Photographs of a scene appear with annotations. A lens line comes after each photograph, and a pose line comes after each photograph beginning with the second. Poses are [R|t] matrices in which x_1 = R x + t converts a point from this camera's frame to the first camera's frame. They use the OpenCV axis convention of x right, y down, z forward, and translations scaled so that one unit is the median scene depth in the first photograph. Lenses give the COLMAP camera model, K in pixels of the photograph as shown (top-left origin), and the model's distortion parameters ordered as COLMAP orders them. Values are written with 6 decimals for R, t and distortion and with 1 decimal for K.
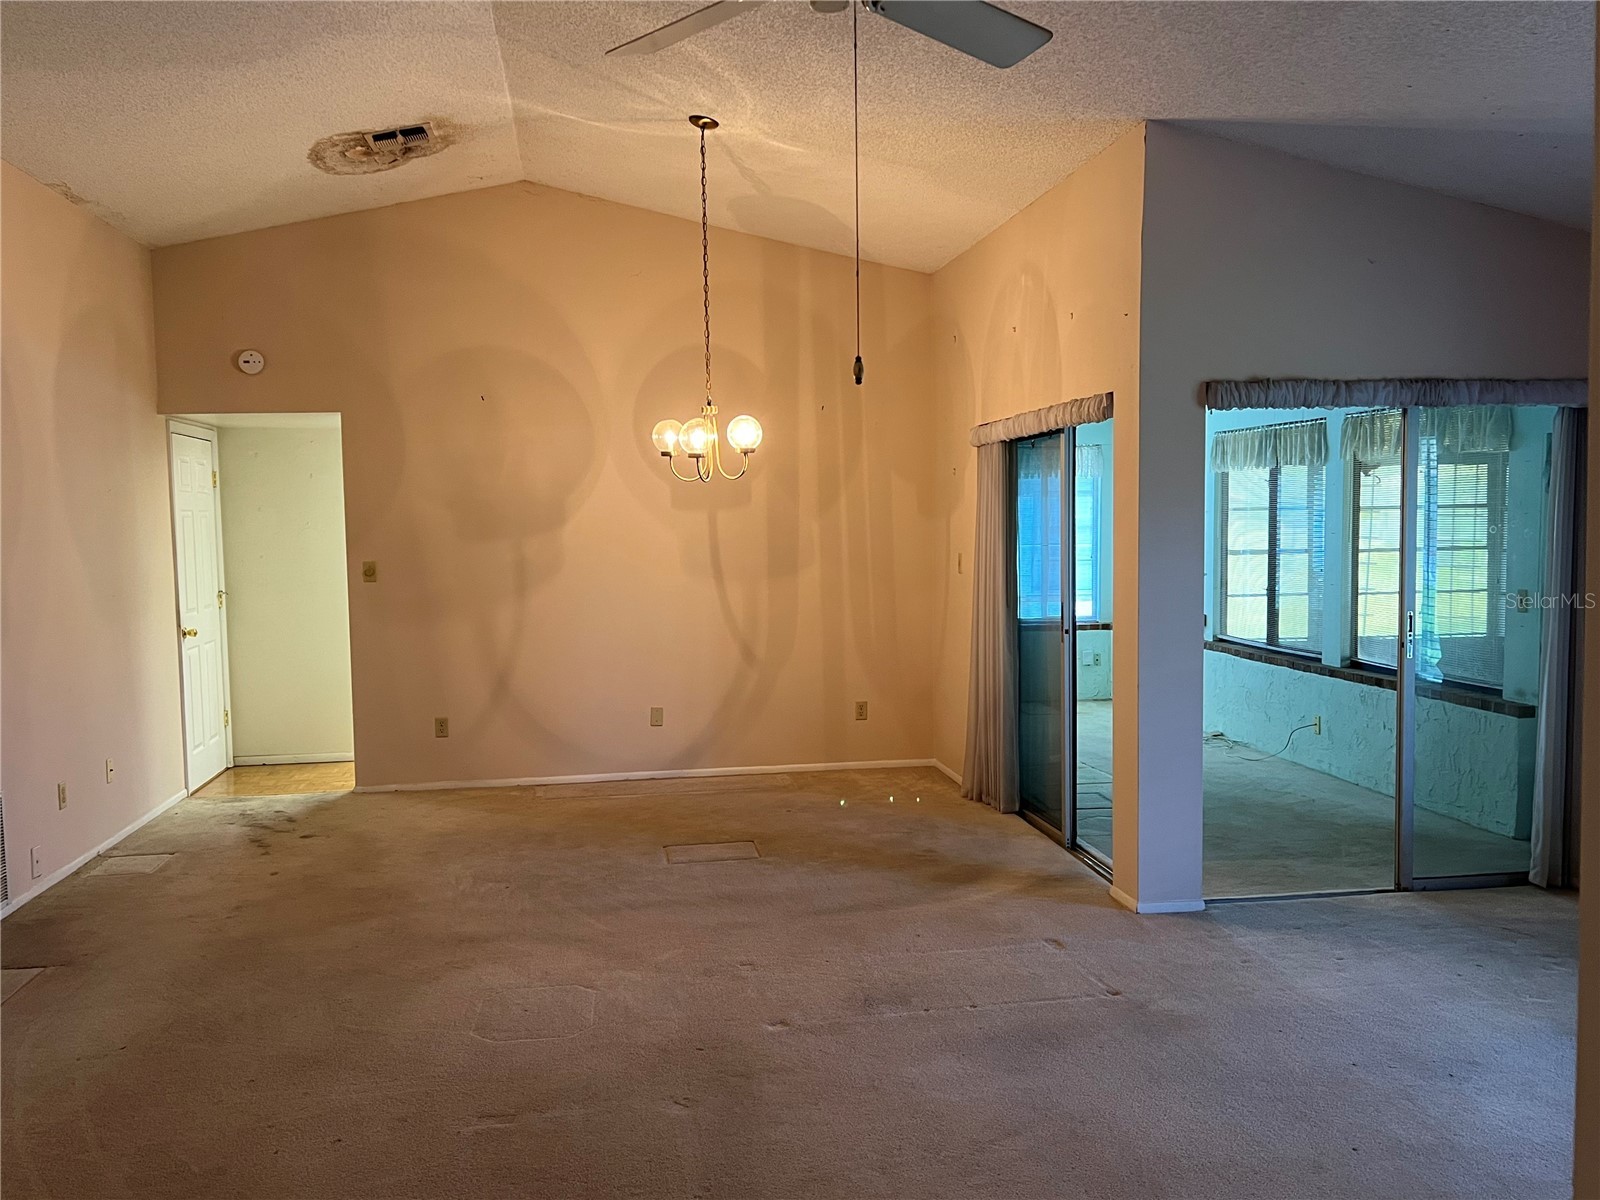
lens RADIAL K [[1301.0, 0, 792.9], [0, 1301.0, 613.7], [0, 0, 1]] dist [0.060948, -0.070809]
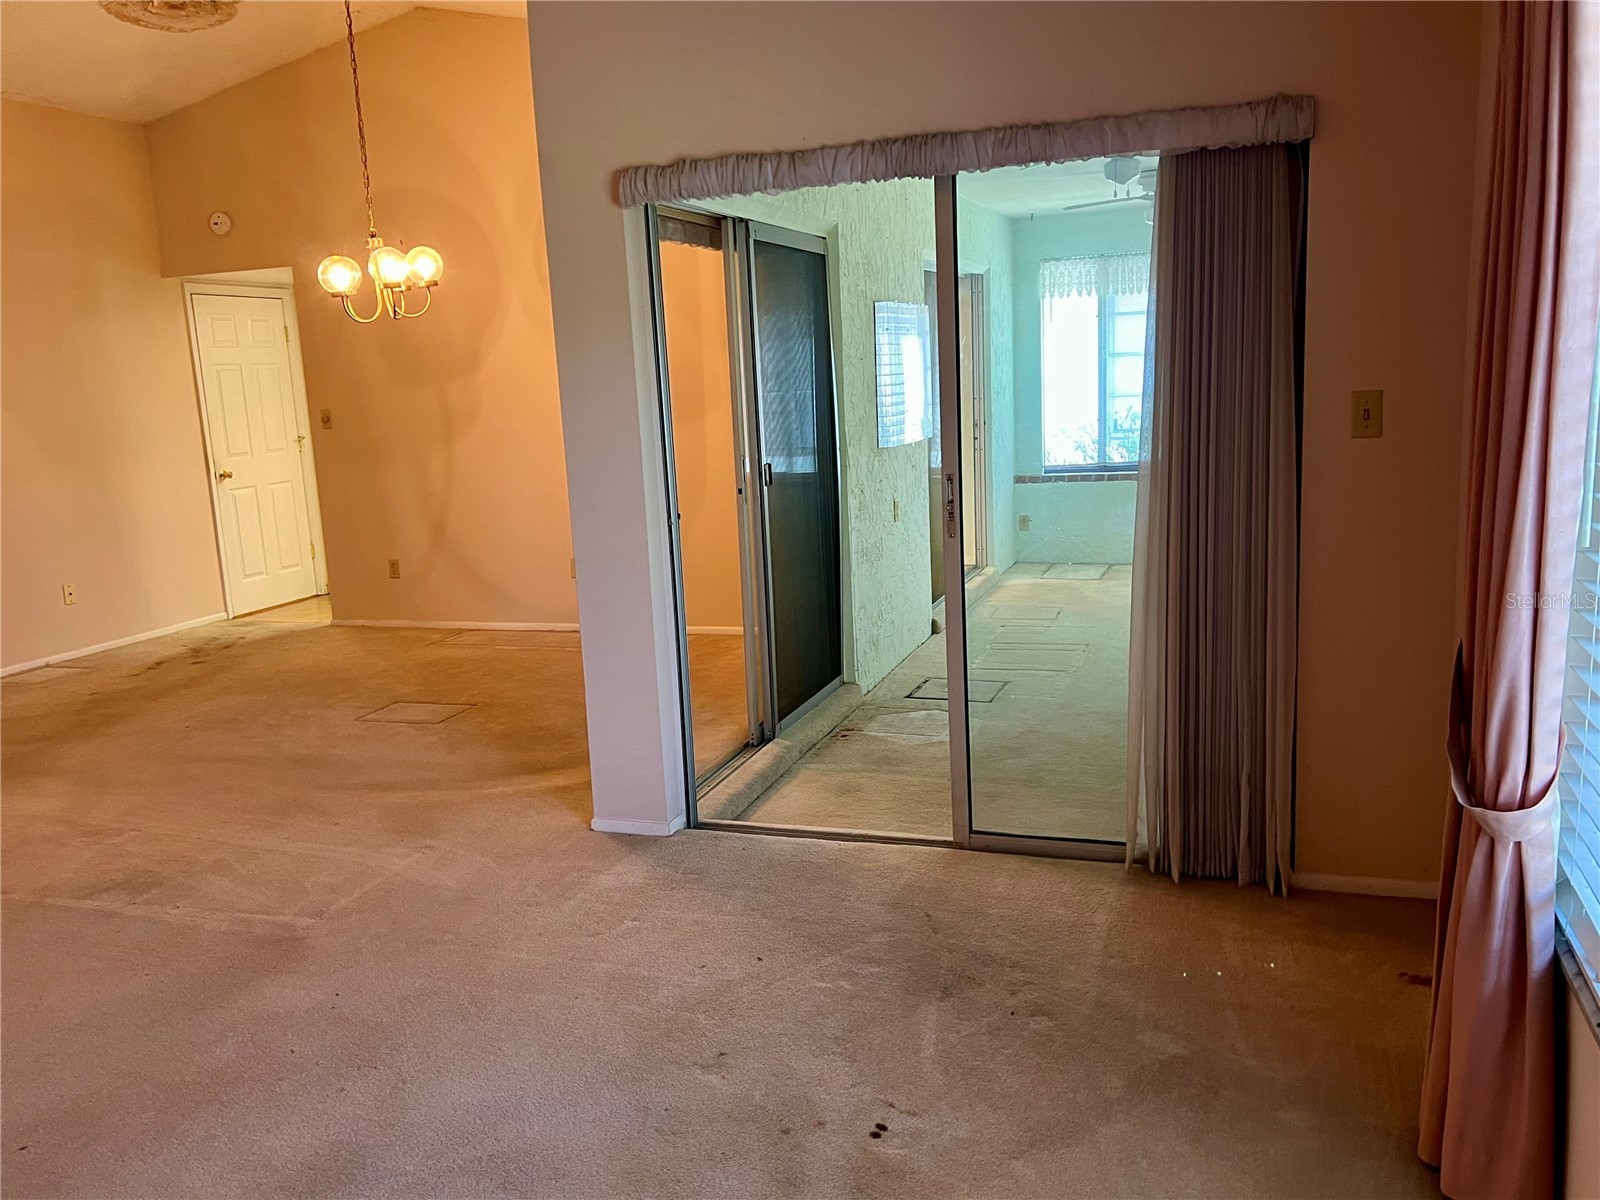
lens RADIAL K [[1301.0, 0, 806.8], [0, 1301.0, 612.5], [0, 0, 1]] dist [0.060948, -0.070809]
pose [[0.889462, 0.058187, -0.453290, 0.618774], [-0.000398, 0.991960, 0.126552, -0.013744], [0.457009, -0.112383, 0.882334, 0.274190]]
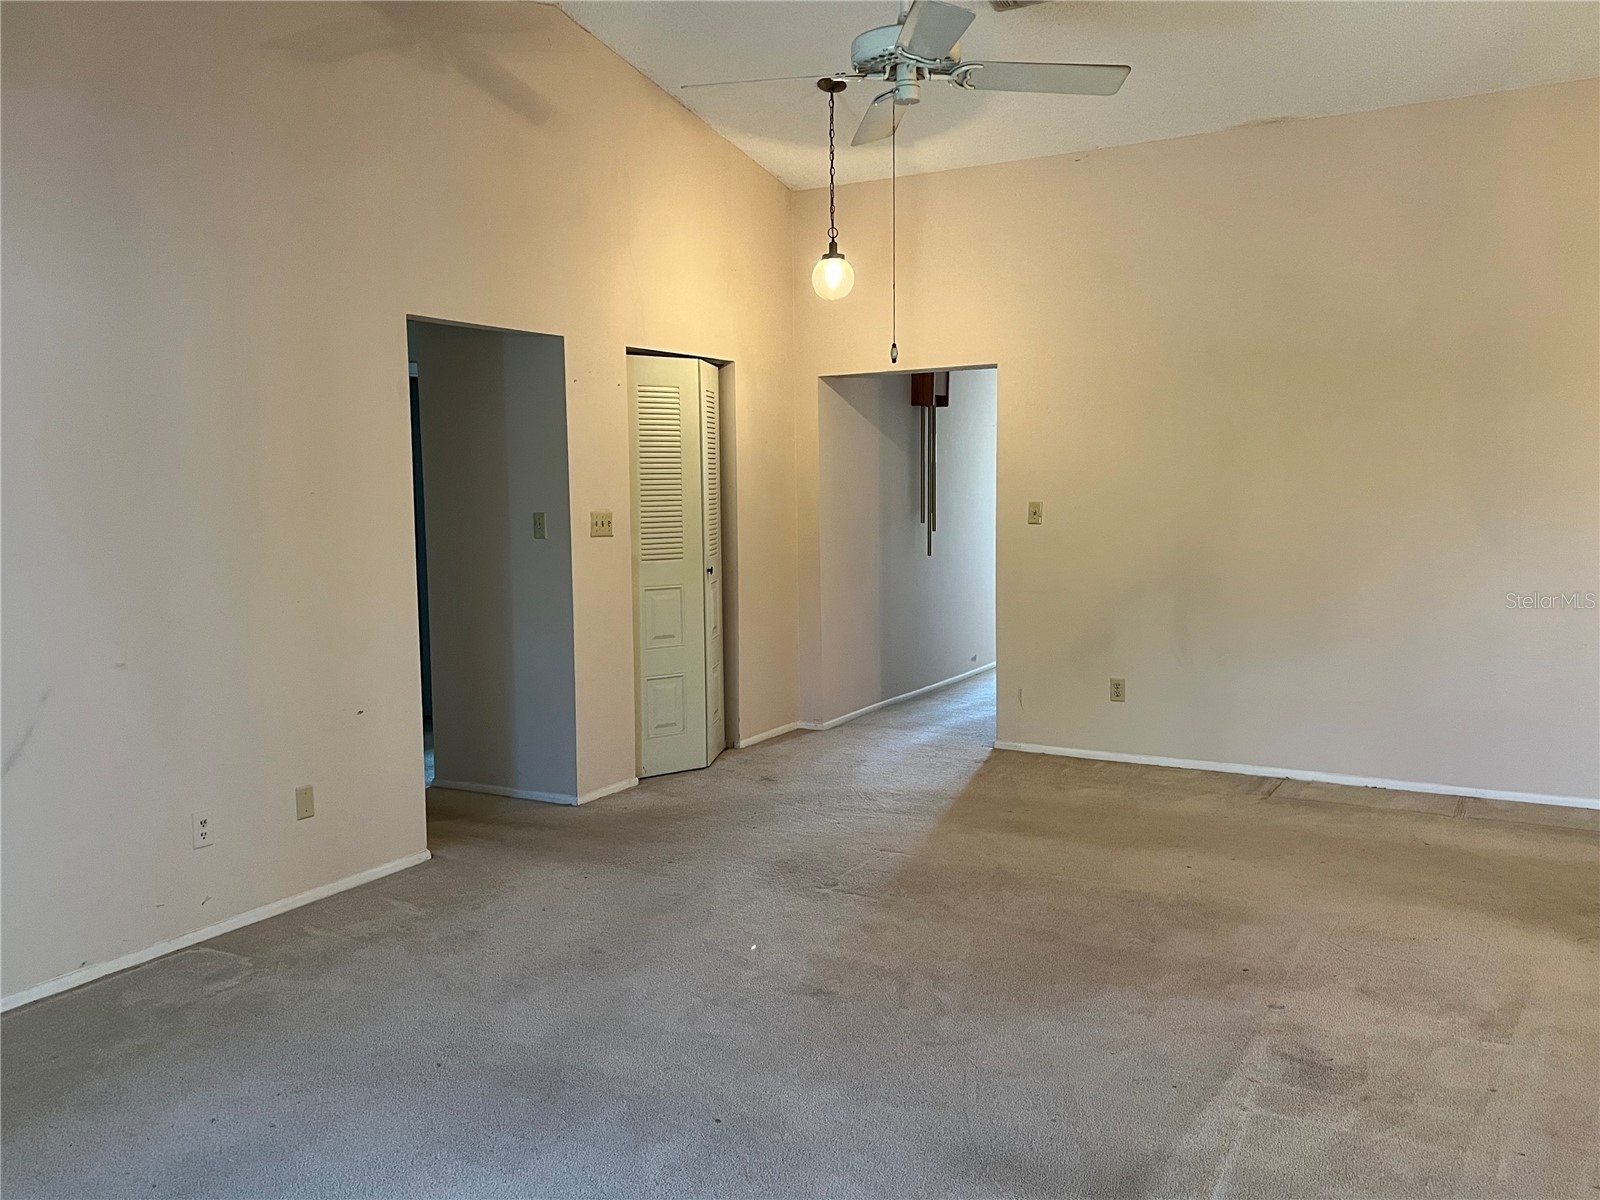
lens RADIAL K [[1301.0, 0, 789.7], [0, 1301.0, 603.8], [0, 0, 1]] dist [0.060948, -0.070809]
pose [[-0.622413, 0.103106, -0.775868, 0.561548], [-0.034684, 0.986678, 0.158944, -0.060708], [0.781920, 0.125839, -0.610545, 0.804550]]
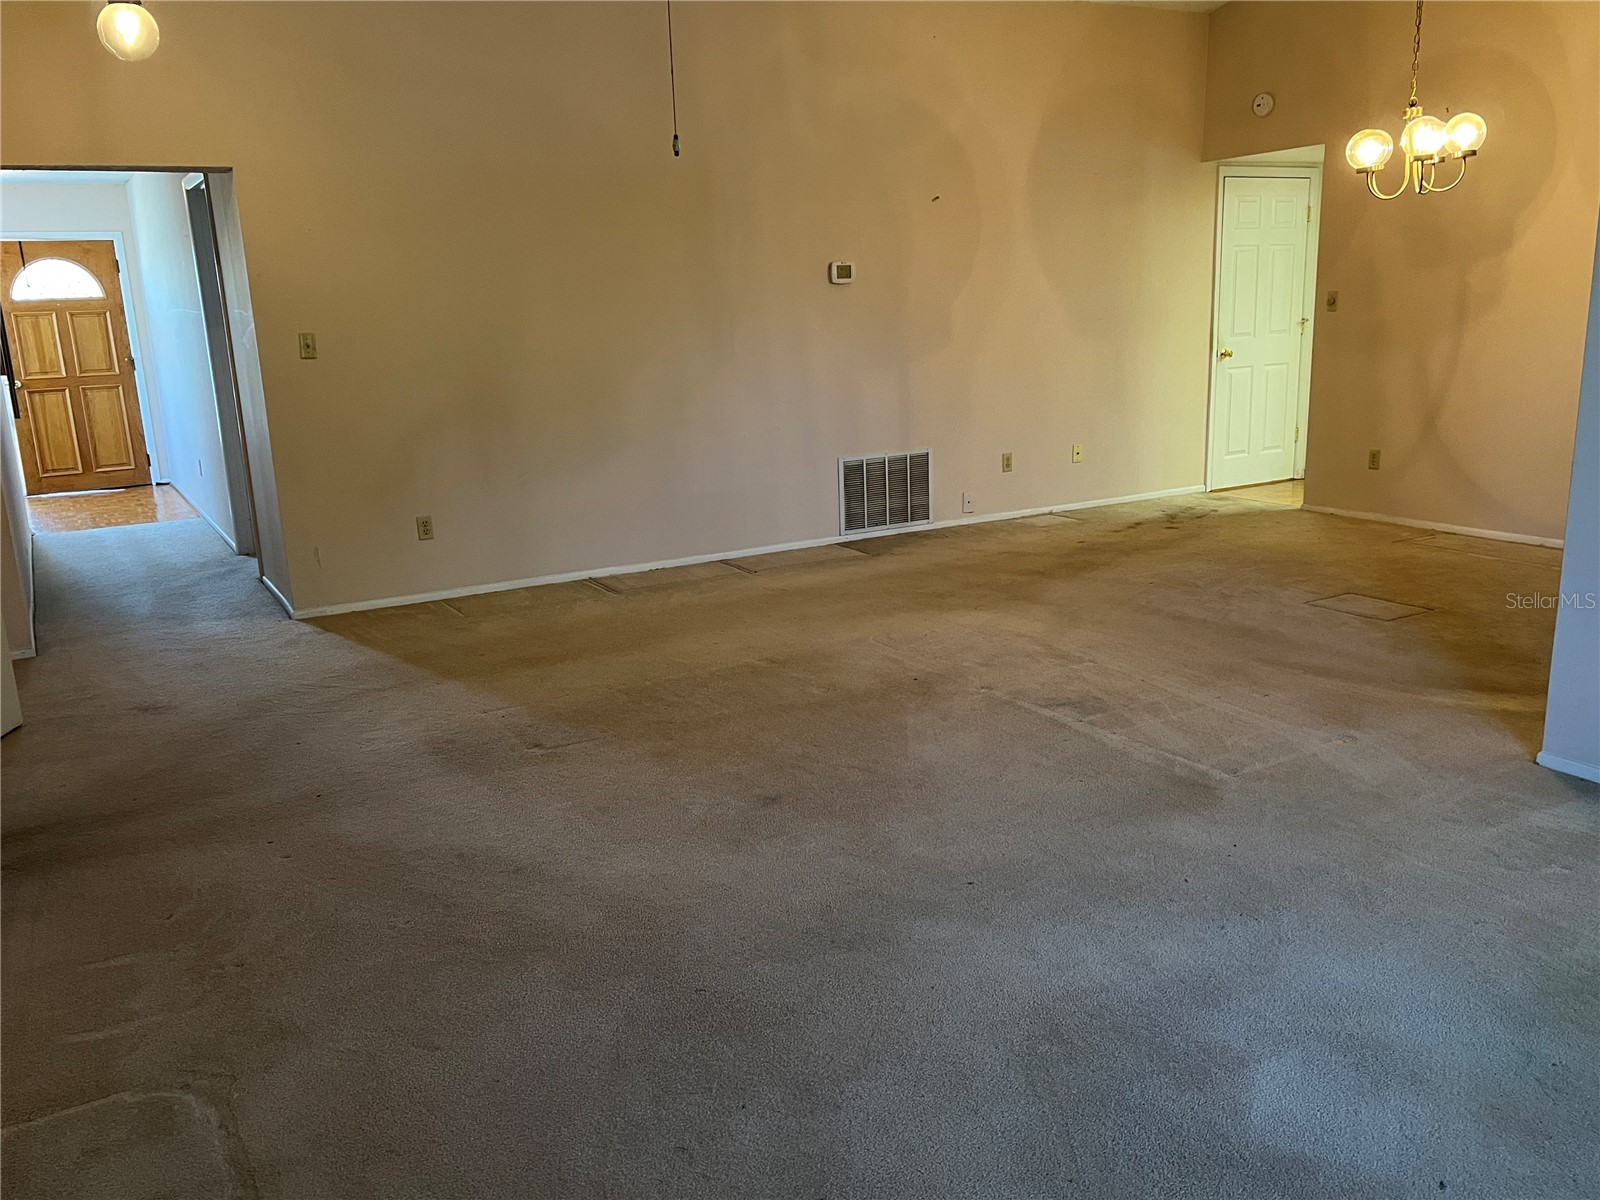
lens RADIAL K [[1301.0, 0, 807.9], [0, 1301.0, 608.6], [0, 0, 1]] dist [0.060948, -0.070809]
pose [[0.363526, 0.221259, -0.904927, 0.638515], [-0.040850, 0.974237, 0.221796, -0.010301], [0.930688, -0.043663, 0.363199, 0.267388]]
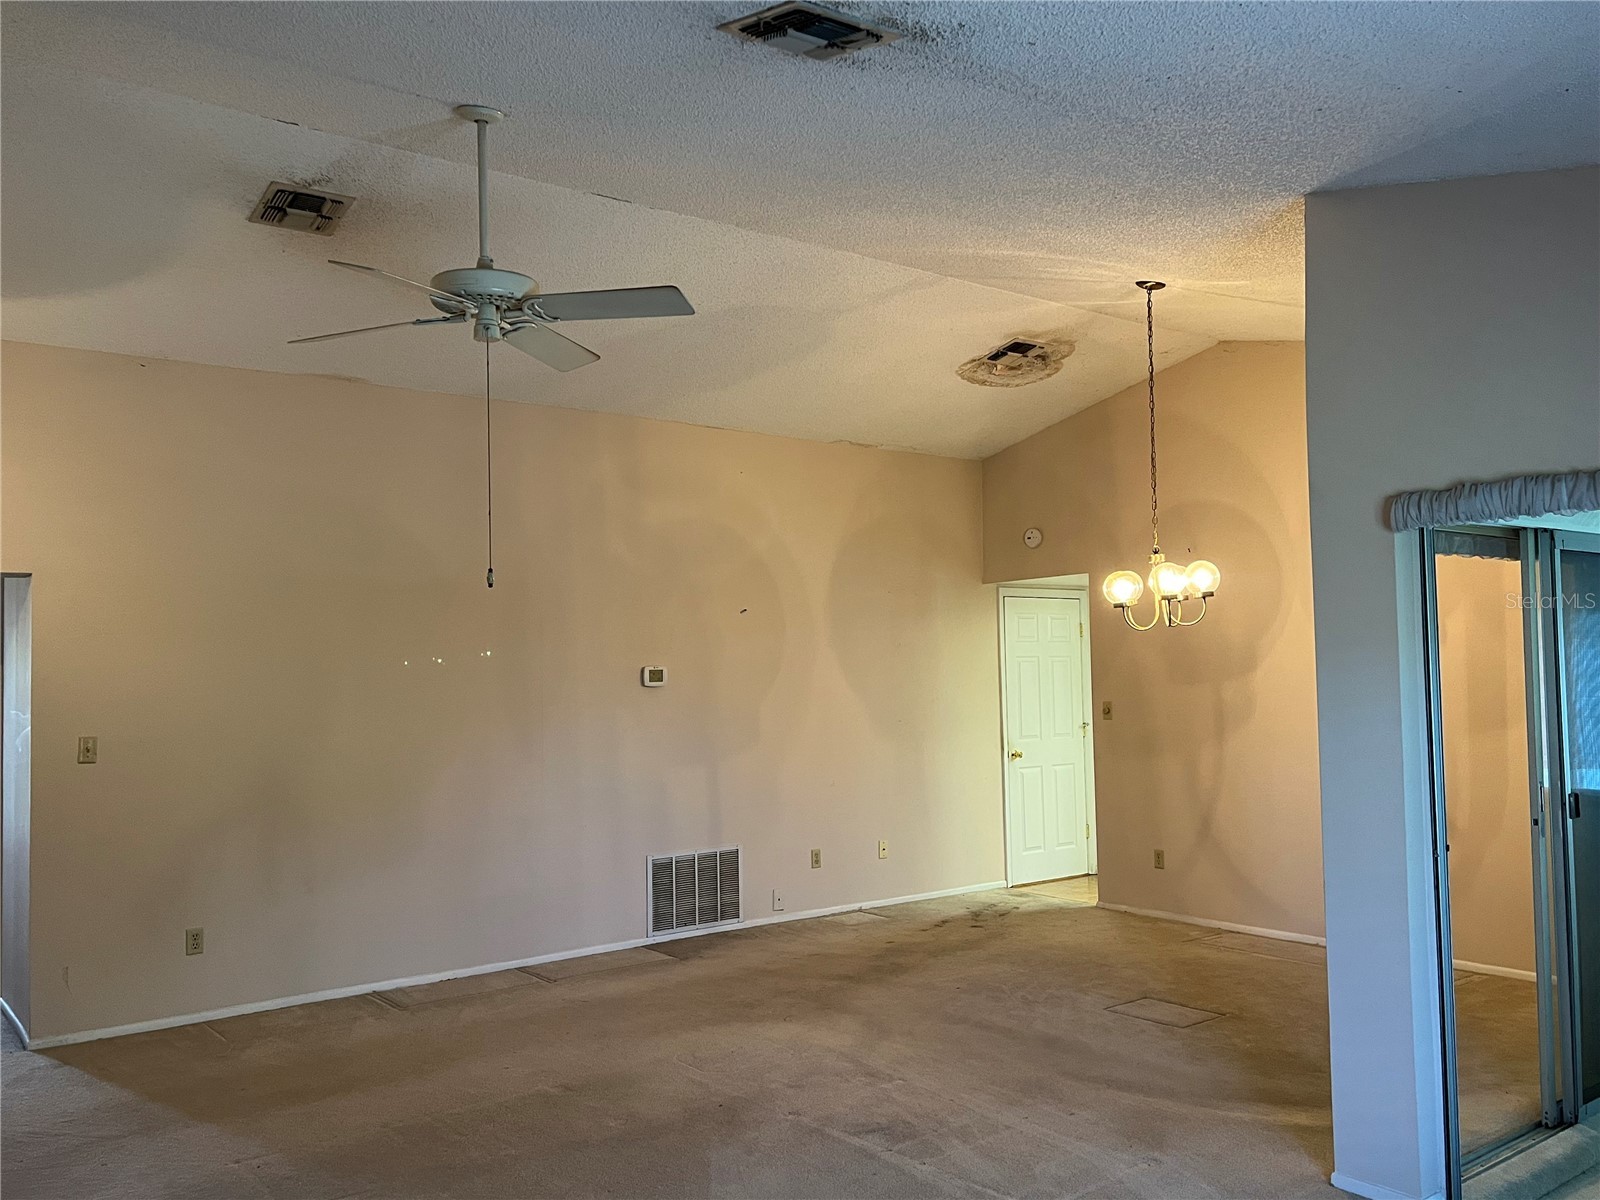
lens RADIAL K [[1301.0, 0, 810.3], [0, 1301.0, 611.6], [0, 0, 1]] dist [0.060948, -0.070809]
pose [[0.490842, -0.033963, -0.870587, 0.650227], [-0.054555, 0.996081, -0.069616, -0.029845], [0.869539, 0.081665, 0.487065, 0.267031]]
